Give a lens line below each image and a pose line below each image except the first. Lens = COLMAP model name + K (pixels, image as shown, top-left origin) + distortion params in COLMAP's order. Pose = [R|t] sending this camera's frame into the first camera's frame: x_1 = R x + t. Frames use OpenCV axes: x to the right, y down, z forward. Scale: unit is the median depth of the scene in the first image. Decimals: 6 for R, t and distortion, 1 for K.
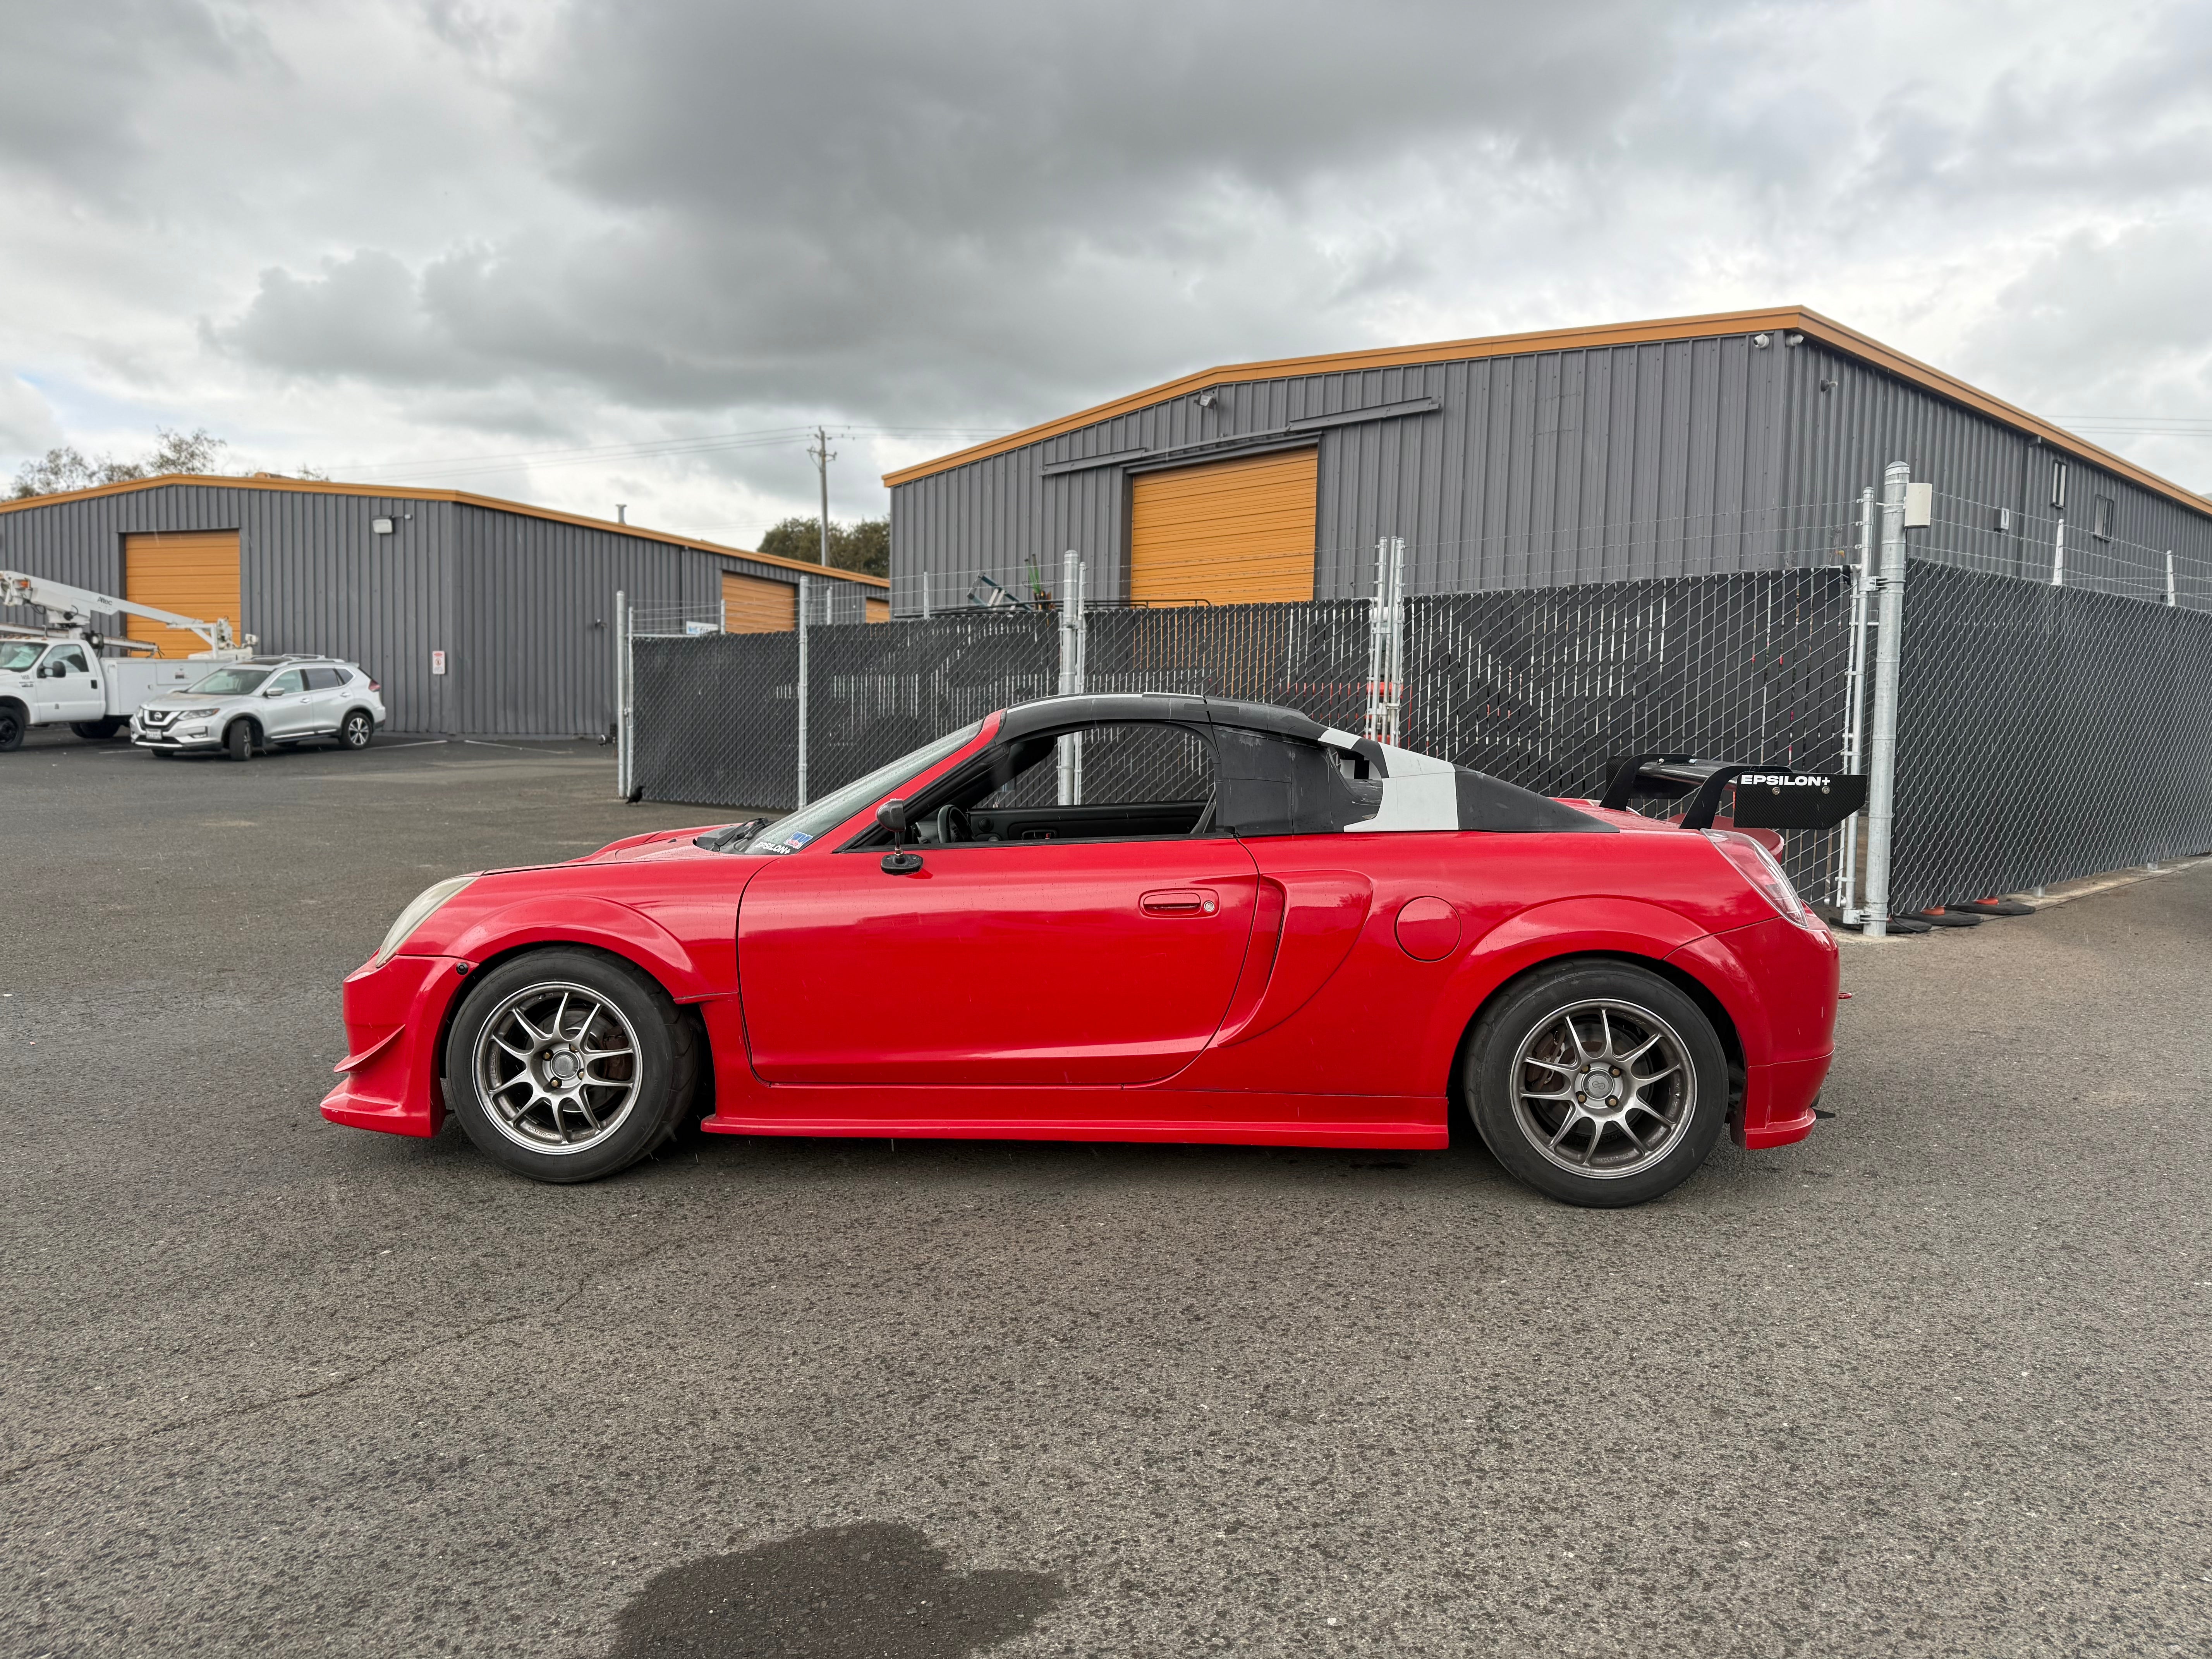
lens RADIAL K [[1539.0, 0, 1111.0], [0, 1539.0, 832.4], [0, 0, 1]] dist [0.039068, -0.047974]
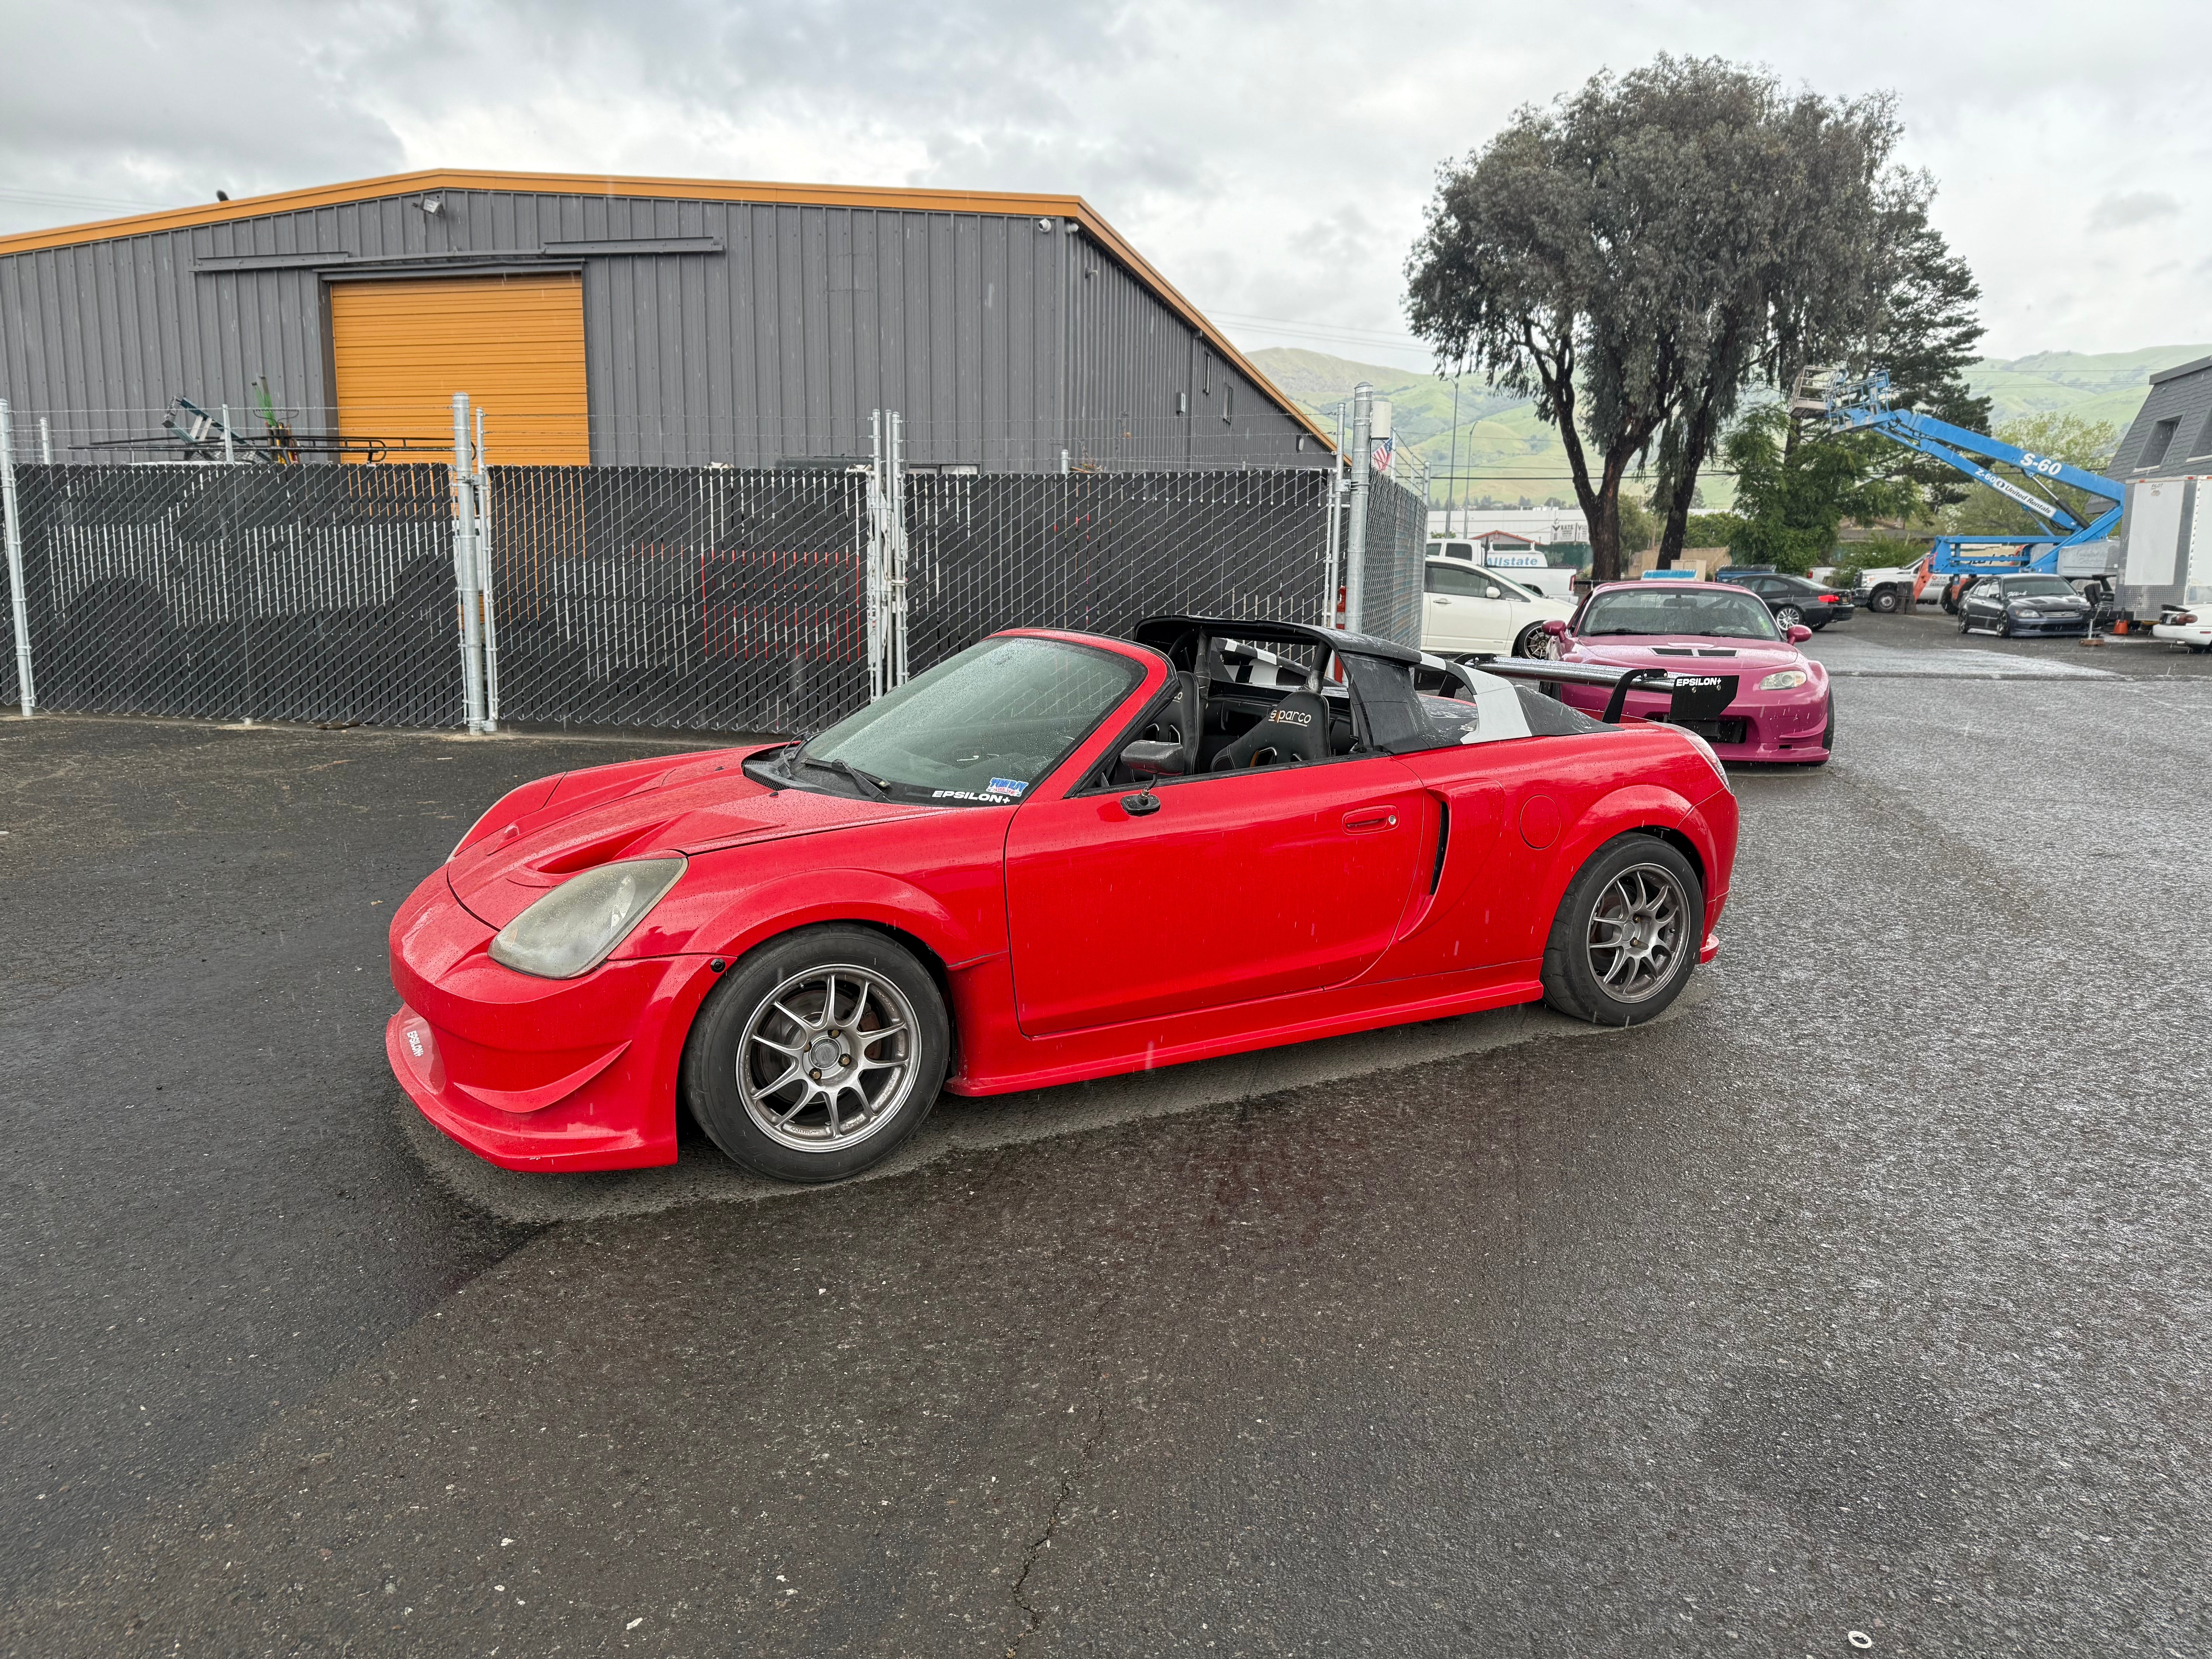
lens RADIAL K [[1539.0, 0, 1113.8], [0, 1539.0, 829.3], [0, 0, 1]] dist [0.039068, -0.047974]
pose [[0.837237, -0.092054, 0.539036, -0.172719], [0.036721, 0.992969, 0.112538, -0.018949], [-0.545606, -0.074427, 0.834731, 0.041618]]
